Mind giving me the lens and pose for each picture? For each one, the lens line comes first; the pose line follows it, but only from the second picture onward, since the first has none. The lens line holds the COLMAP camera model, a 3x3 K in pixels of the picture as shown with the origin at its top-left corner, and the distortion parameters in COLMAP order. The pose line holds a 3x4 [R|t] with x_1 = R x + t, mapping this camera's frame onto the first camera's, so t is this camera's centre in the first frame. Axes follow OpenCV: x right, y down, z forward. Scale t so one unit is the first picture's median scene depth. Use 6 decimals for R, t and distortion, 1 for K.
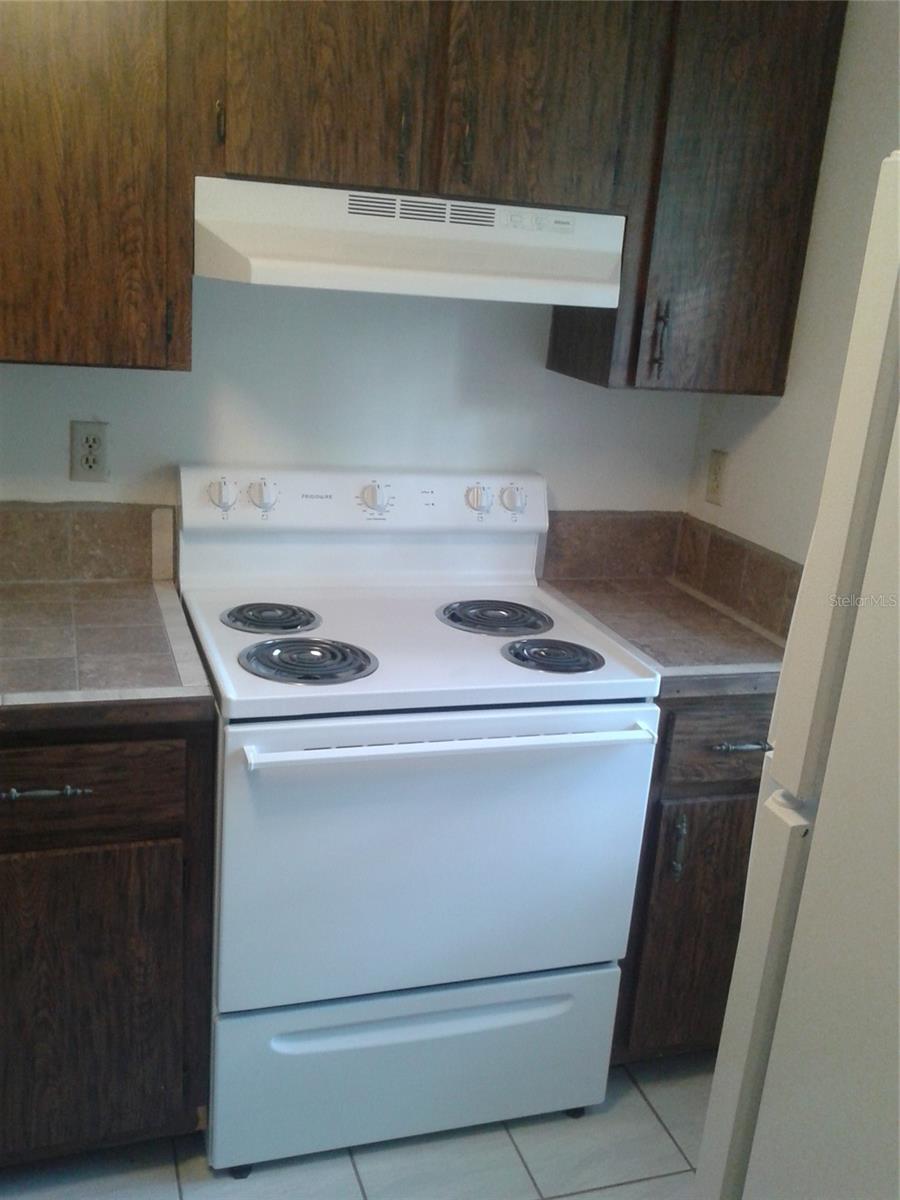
lens RADIAL K [[1154.7, 0, 451.9], [0, 1154.7, 627.4], [0, 0, 1]] dist [-0.002482, 0.018480]
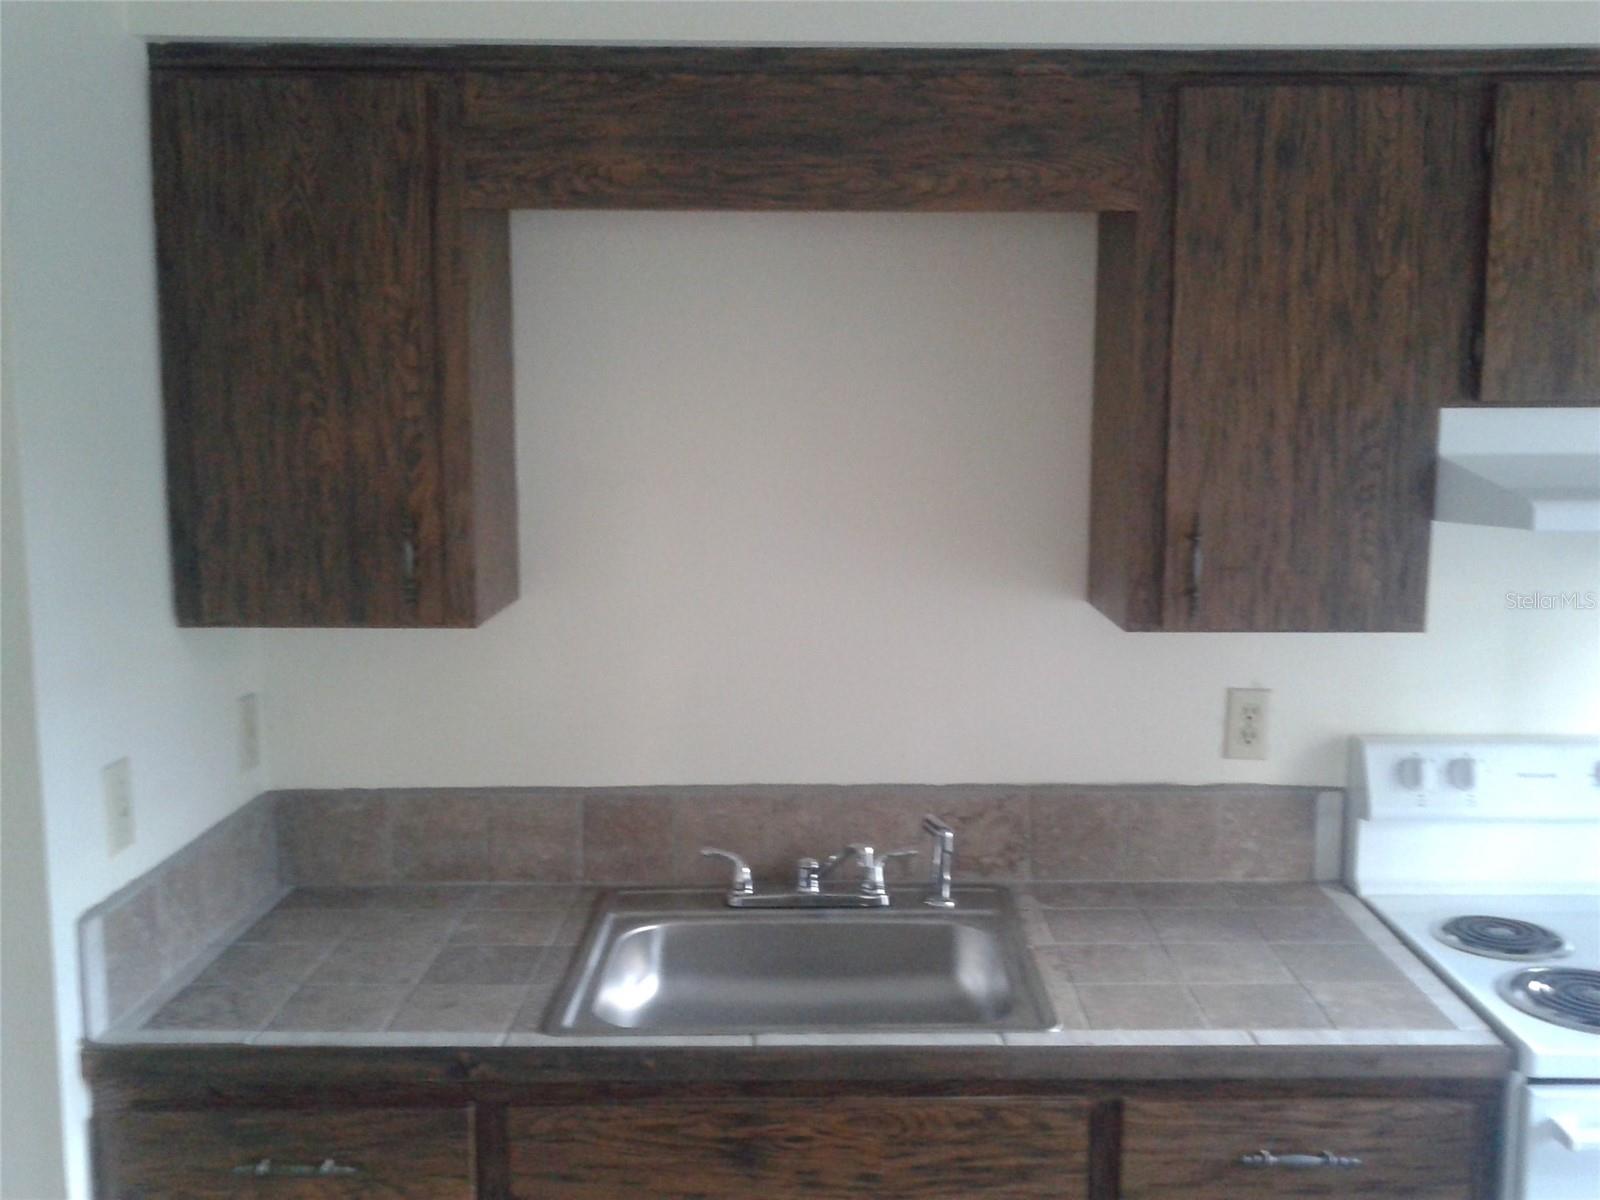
lens RADIAL K [[1548.9, 0, 824.6], [0, 1548.9, 613.1], [0, 0, 1]] dist [0.110067, -0.244228]
pose [[0.945766, -0.033587, -0.323106, -0.256900], [-0.026867, 0.983145, -0.180841, -0.021091], [0.323734, 0.179714, 0.928924, -0.167329]]
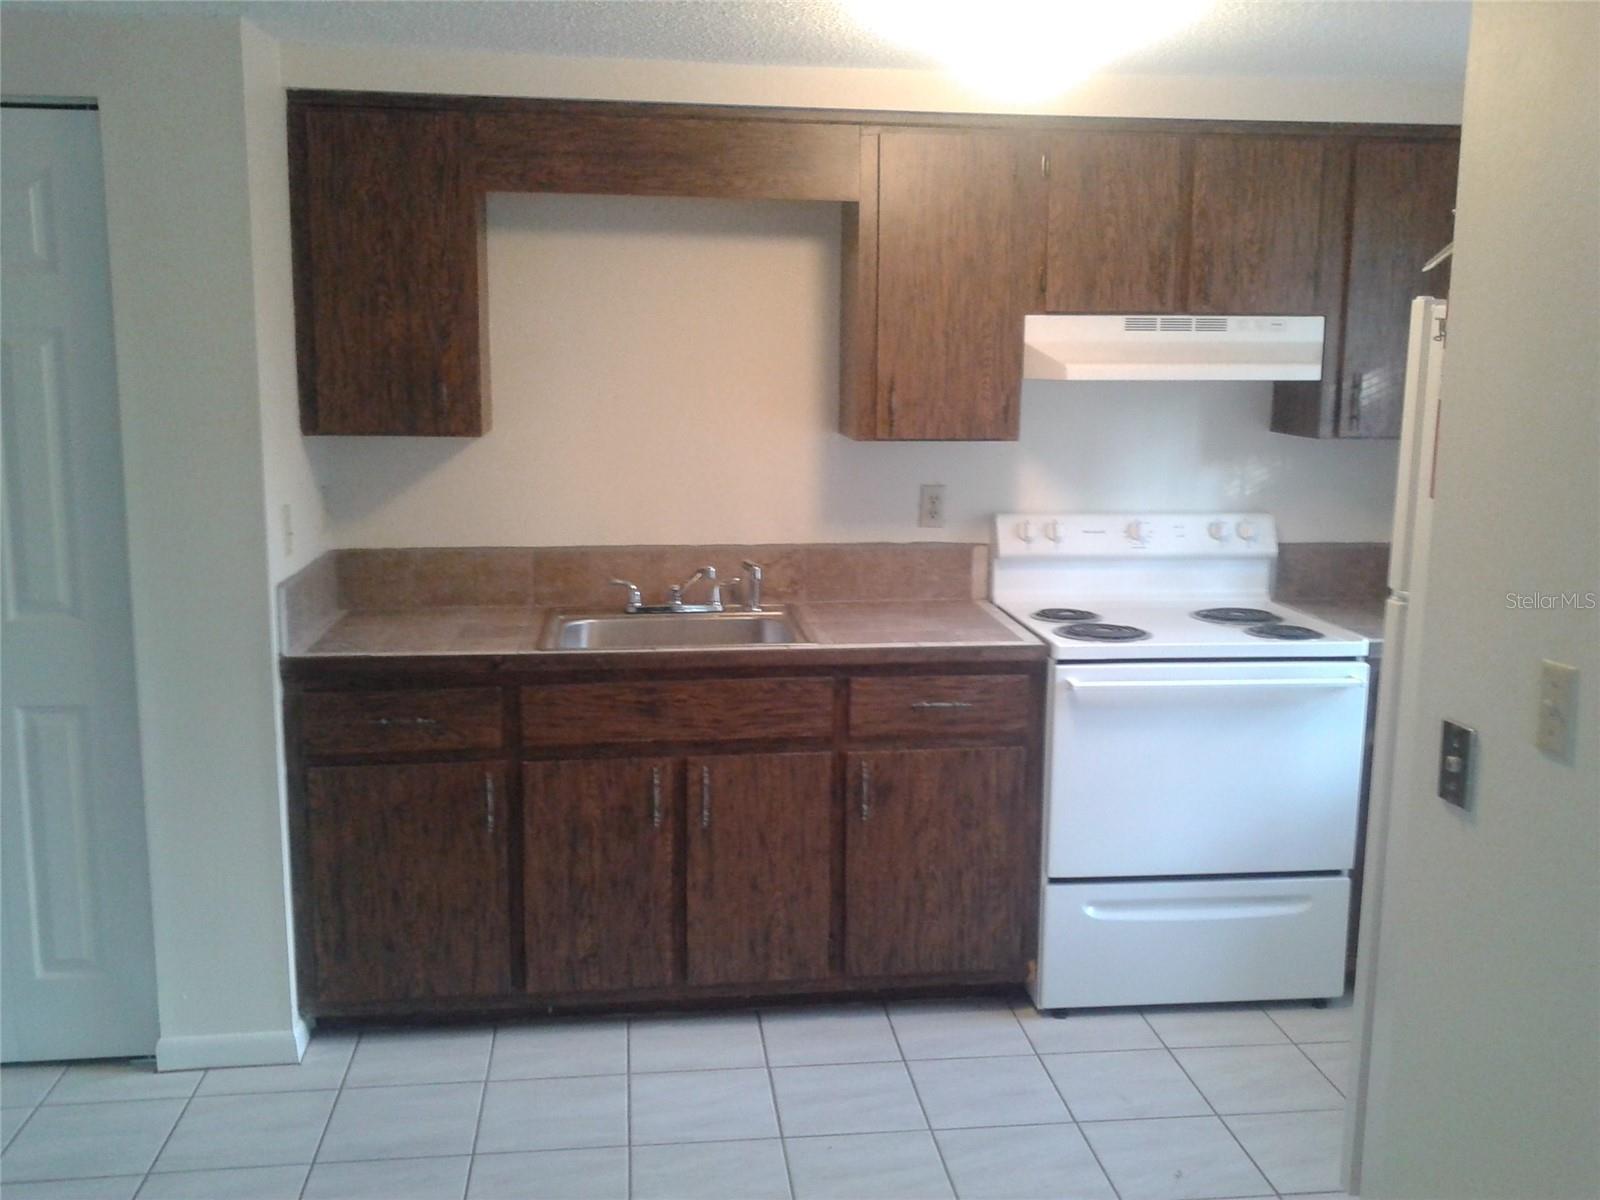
lens RADIAL K [[1548.9, 0, 824.6], [0, 1548.9, 613.1], [0, 0, 1]] dist [0.110067, -0.244228]
pose [[0.978527, -0.032900, -0.203474, -0.067337], [0.002928, 0.989298, -0.145879, 0.275345], [0.206096, 0.142151, 0.968152, -0.912226]]
